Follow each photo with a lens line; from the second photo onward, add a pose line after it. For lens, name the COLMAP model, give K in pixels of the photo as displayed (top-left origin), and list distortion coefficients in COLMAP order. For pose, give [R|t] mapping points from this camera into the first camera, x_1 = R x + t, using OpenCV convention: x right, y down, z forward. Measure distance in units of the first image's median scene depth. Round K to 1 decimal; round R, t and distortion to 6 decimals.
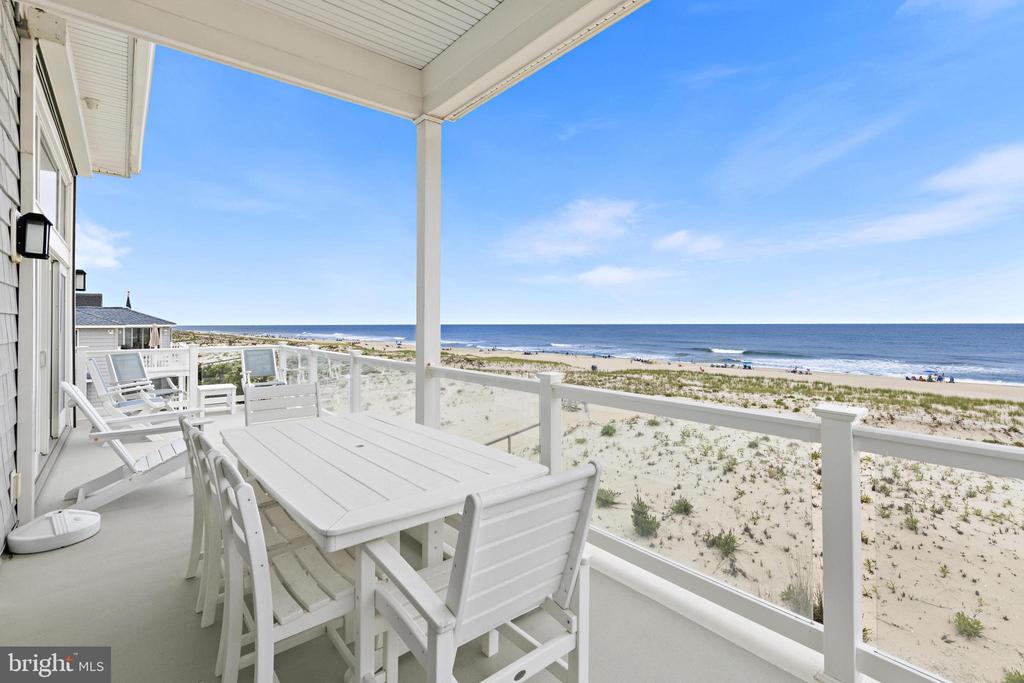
lens RADIAL K [[483.4, 0, 525.4], [0, 483.4, 323.9], [0, 0, 1]] dist [0.008829, 0.000699]
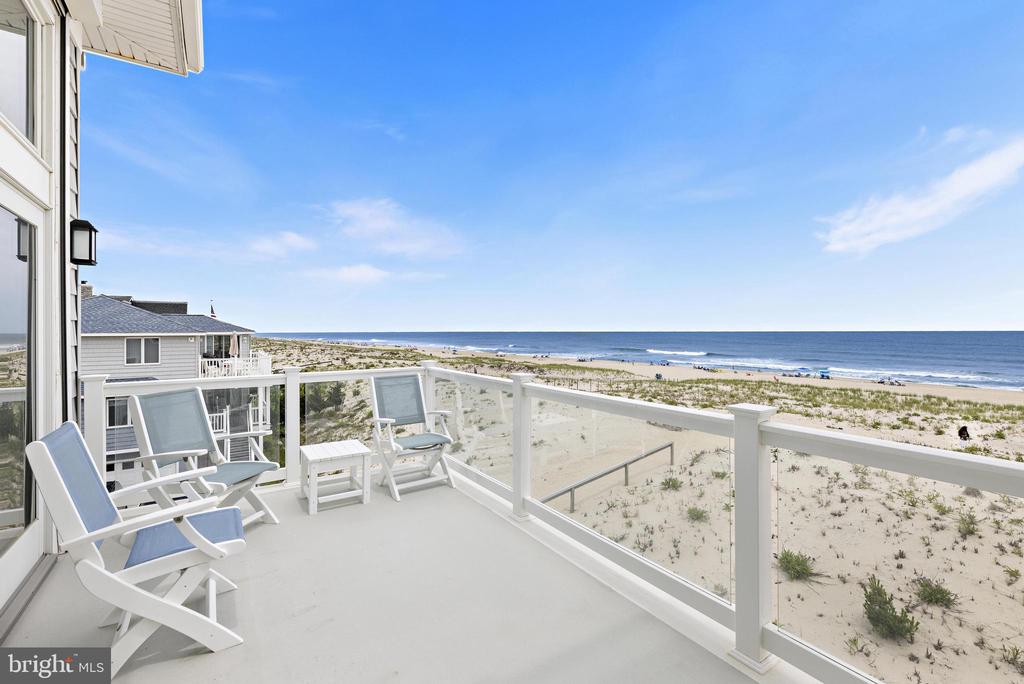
lens RADIAL K [[464.9, 0, 515.3], [0, 464.9, 337.1], [0, 0, 1]] dist [0.005168, 0.000212]
pose [[0.993735, 0.000119, -0.111764, -0.106019], [0.001400, 0.999908, 0.013510, -0.000180], [0.111755, -0.013582, 0.993643, 0.143058]]
